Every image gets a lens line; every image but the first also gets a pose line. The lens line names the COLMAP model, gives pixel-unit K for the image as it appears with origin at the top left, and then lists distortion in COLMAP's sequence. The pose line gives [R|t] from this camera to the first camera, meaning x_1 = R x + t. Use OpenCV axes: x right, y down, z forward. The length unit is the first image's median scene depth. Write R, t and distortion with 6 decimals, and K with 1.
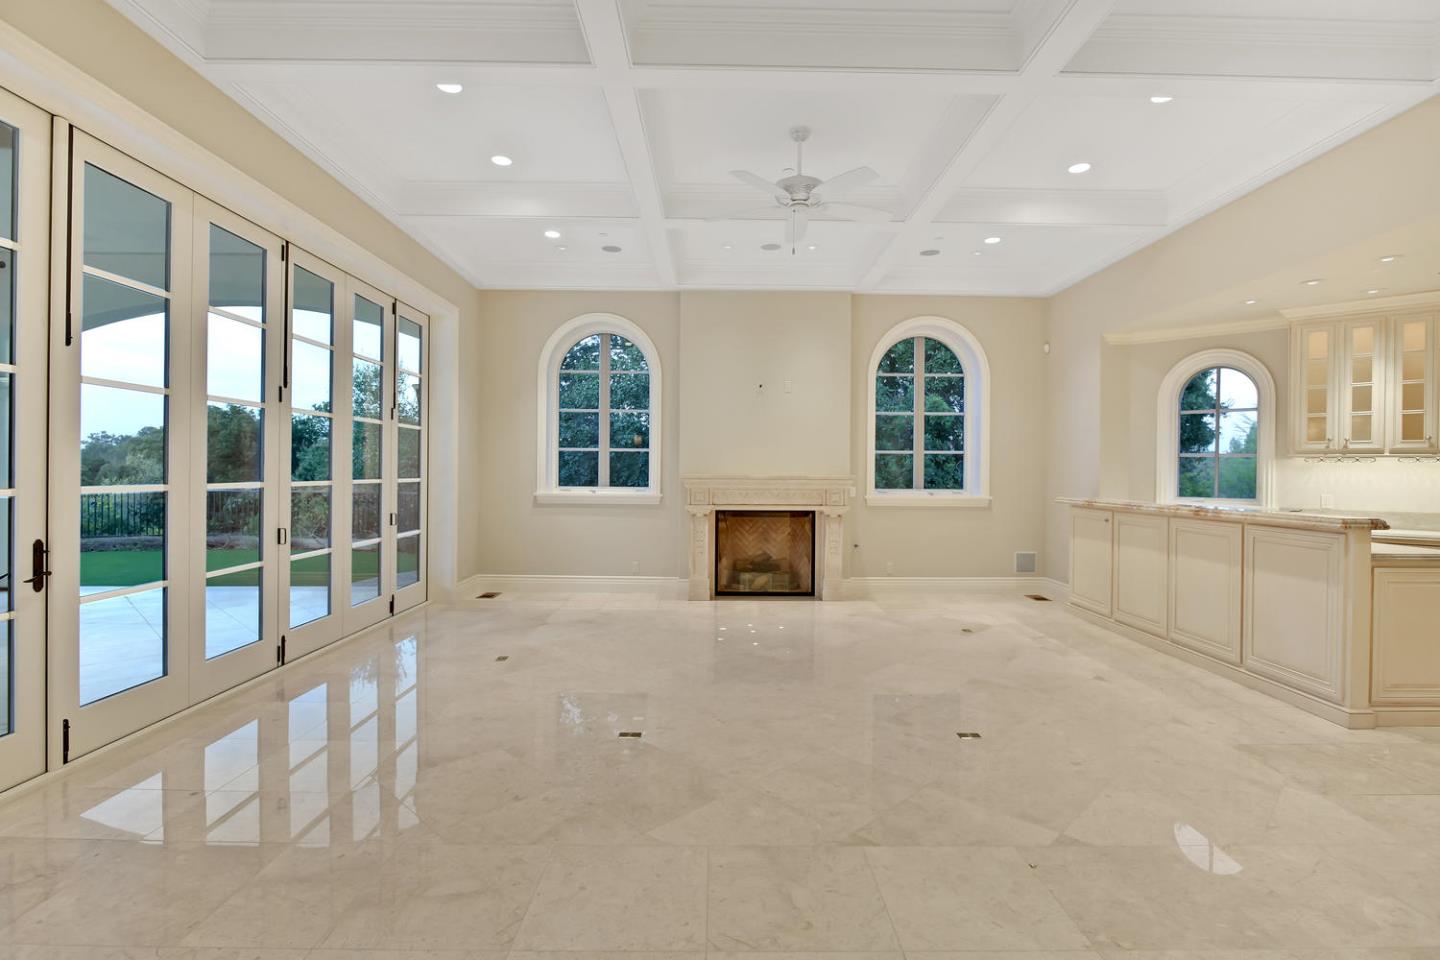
lens RADIAL K [[689.2, 0, 719.9], [0, 689.2, 470.5], [0, 0, 1]] dist [-0.005376, -0.000243]
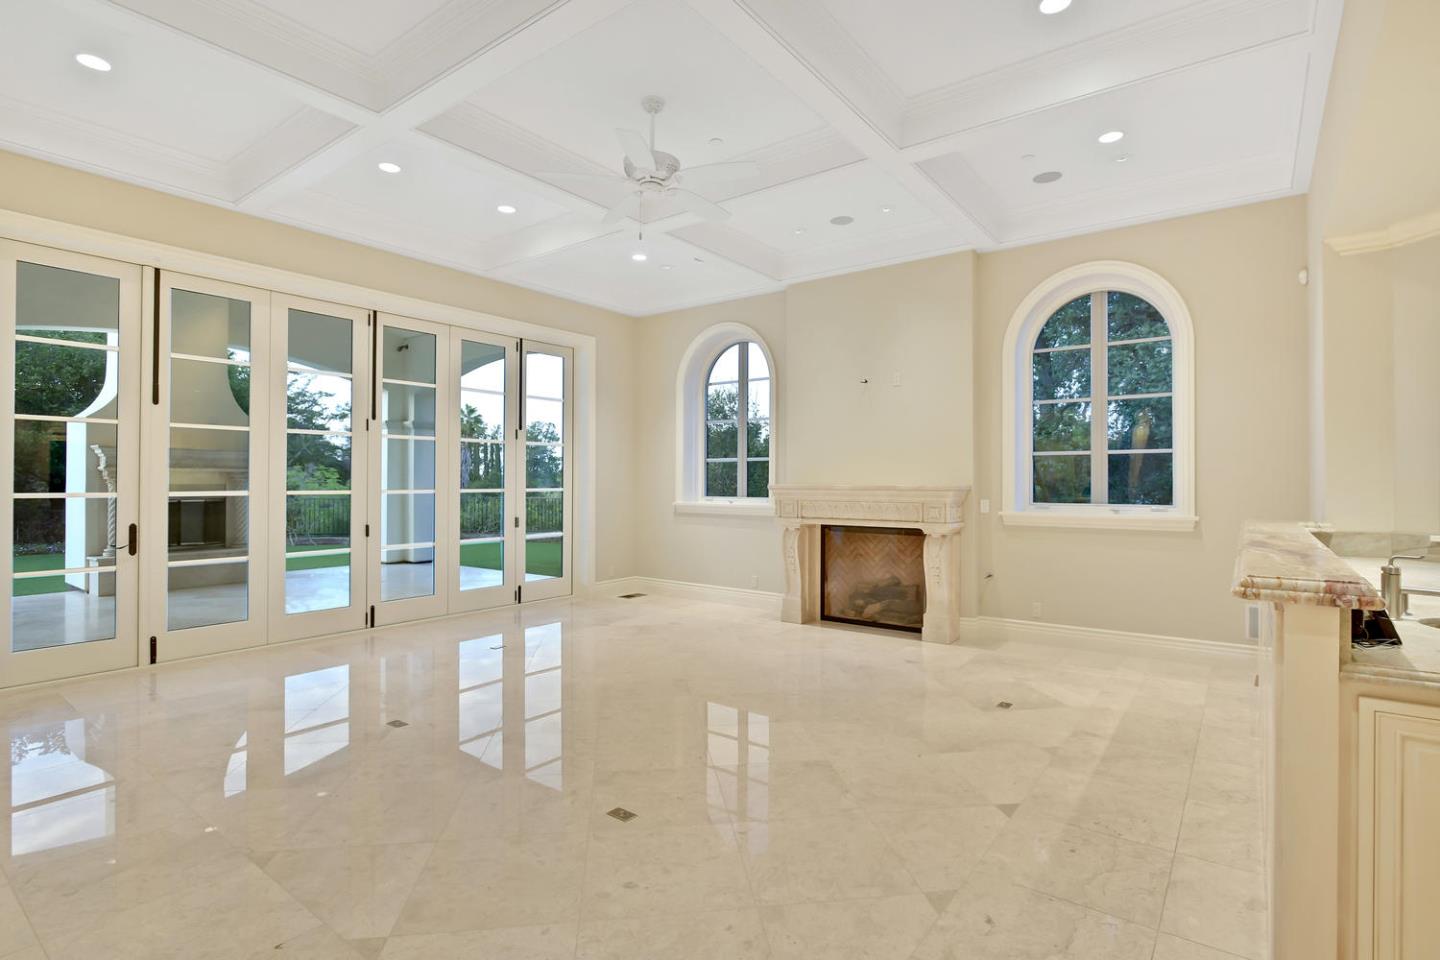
lens RADIAL K [[694.4, 0, 724.9], [0, 694.4, 475.8], [0, 0, 1]] dist [-0.018769, 0.000233]
pose [[0.798536, -0.009943, -0.601865, 0.440869], [0.005084, 0.999939, -0.009774, 0.002716], [0.601926, 0.004745, 0.798538, 0.205812]]
